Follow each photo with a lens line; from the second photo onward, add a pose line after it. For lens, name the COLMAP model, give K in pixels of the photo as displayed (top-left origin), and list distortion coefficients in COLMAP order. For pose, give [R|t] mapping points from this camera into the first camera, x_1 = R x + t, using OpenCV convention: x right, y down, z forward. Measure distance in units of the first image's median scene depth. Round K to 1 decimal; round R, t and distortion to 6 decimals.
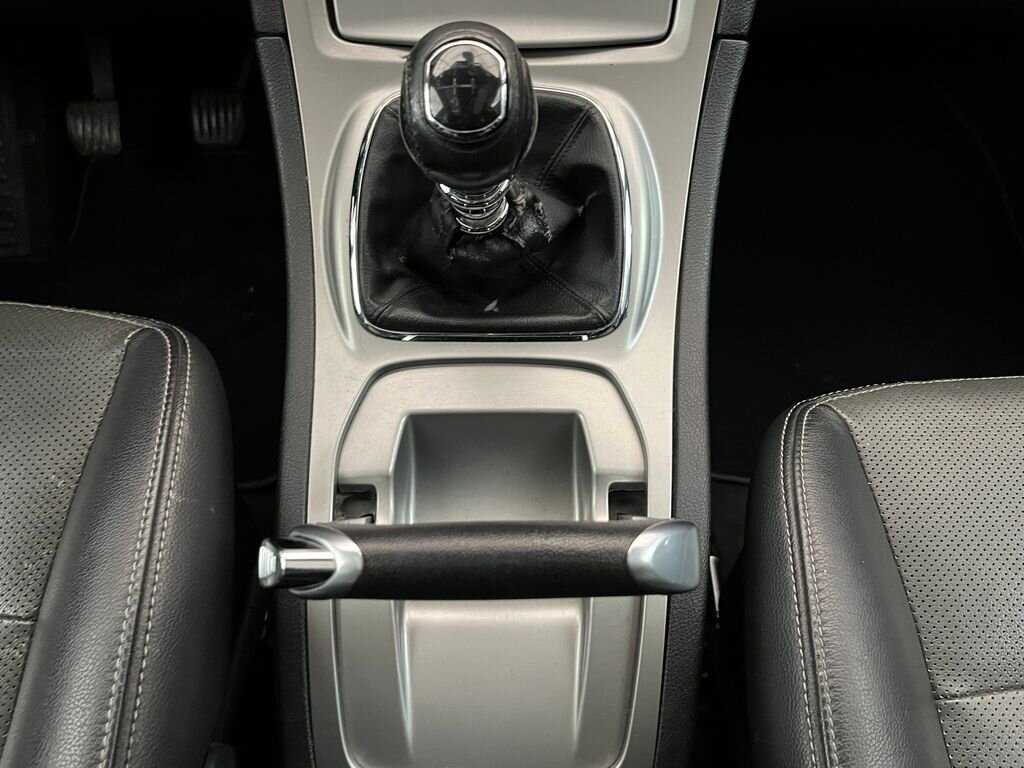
lens RADIAL K [[785.5, 0, 521.0], [0, 785.5, 387.4], [0, 0, 1]] dist [0.041485, -0.035149]
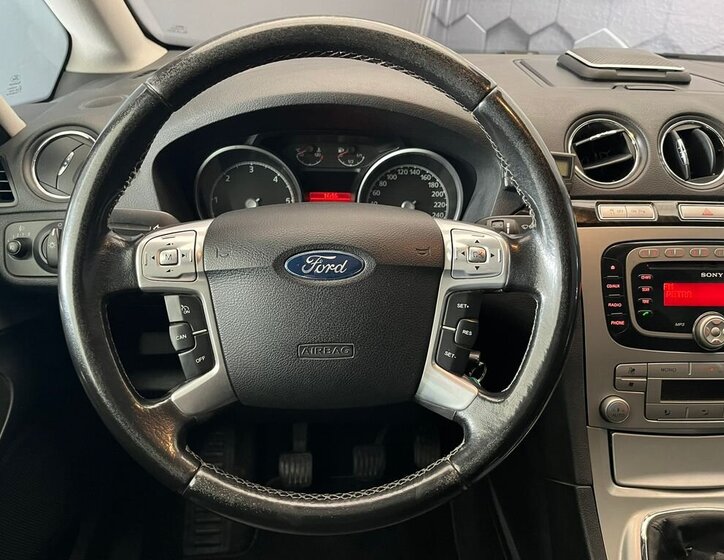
lens RADIAL K [[574.4, 0, 366.3], [0, 574.4, 282.5], [0, 0, 1]] dist [0.041270, -0.040867]
pose [[0.999685, 0.000417, 0.025086, -0.872465], [0.011442, 0.882259, -0.470625, -0.219944], [-0.022328, 0.470764, 0.881977, -0.458813]]
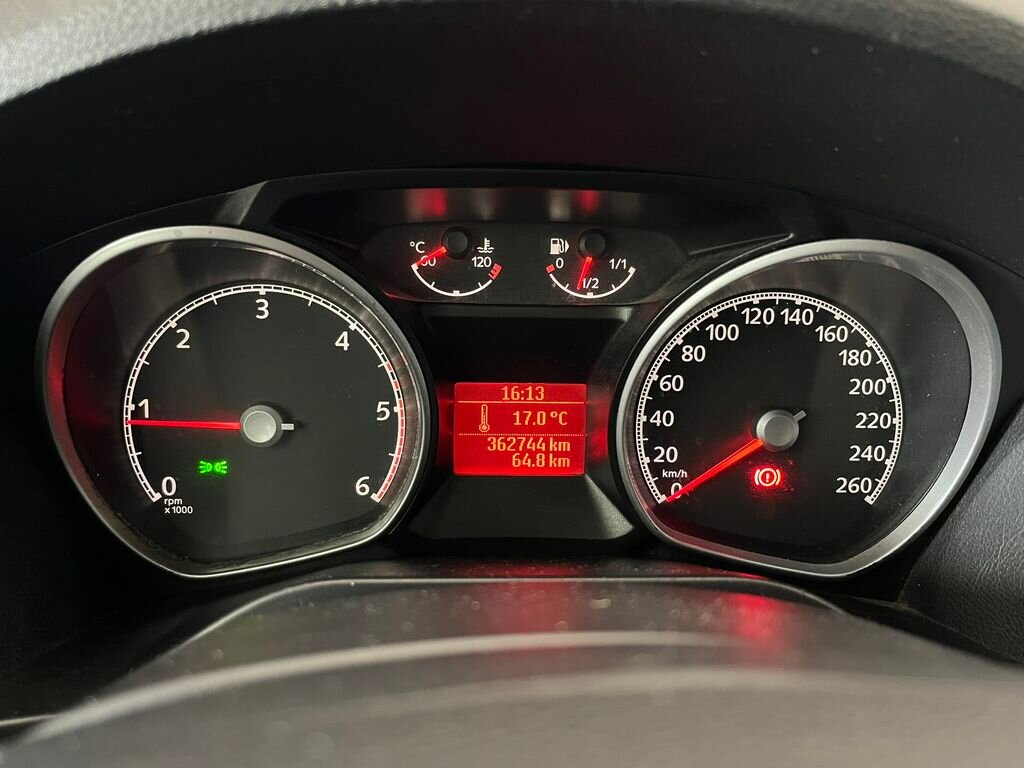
lens RADIAL K [[777.6, 0, 513.1], [0, 777.6, 380.4], [0, 0, 1]] dist [-0.003592, -0.001904]
pose [[0.999455, 0.001300, 0.032971, -0.966310], [0.016510, 0.845450, -0.533799, -0.876454], [-0.028569, 0.534053, 0.844968, 0.315305]]
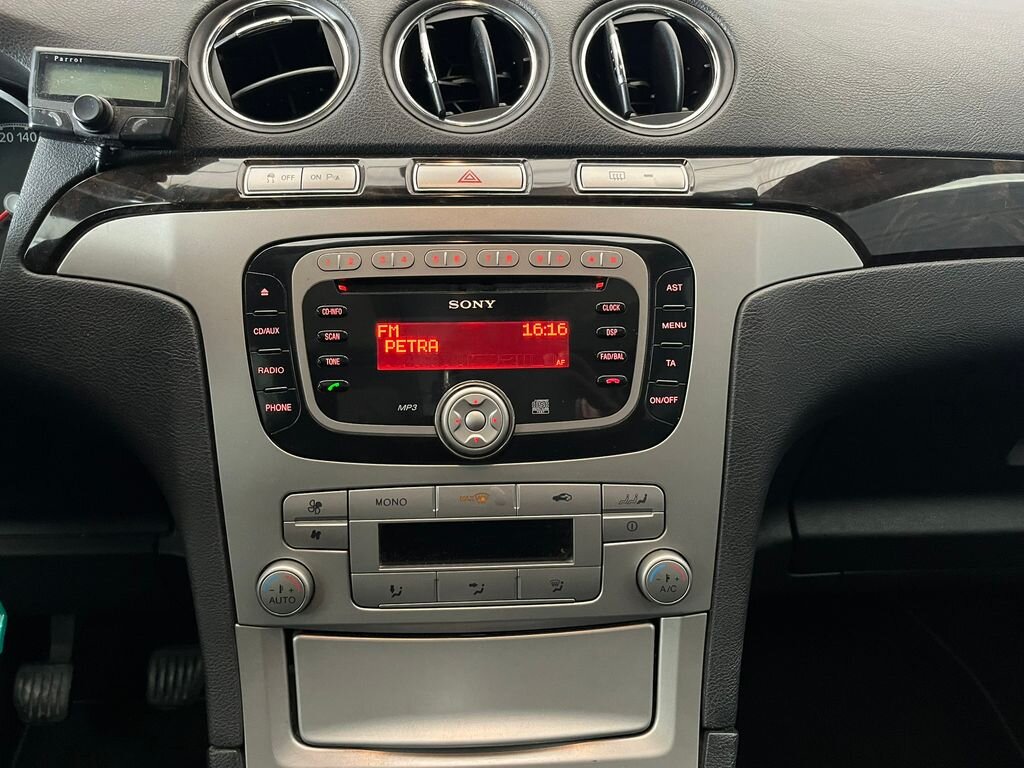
lens RADIAL K [[785.5, 0, 505.4], [0, 785.5, 391.0], [0, 0, 1]] dist [0.041485, -0.035149]
pose [[0.999407, -0.023574, 0.025097, -0.002467], [0.032706, 0.877802, -0.477906, -0.352739], [-0.010764, 0.478443, 0.878053, -0.017944]]
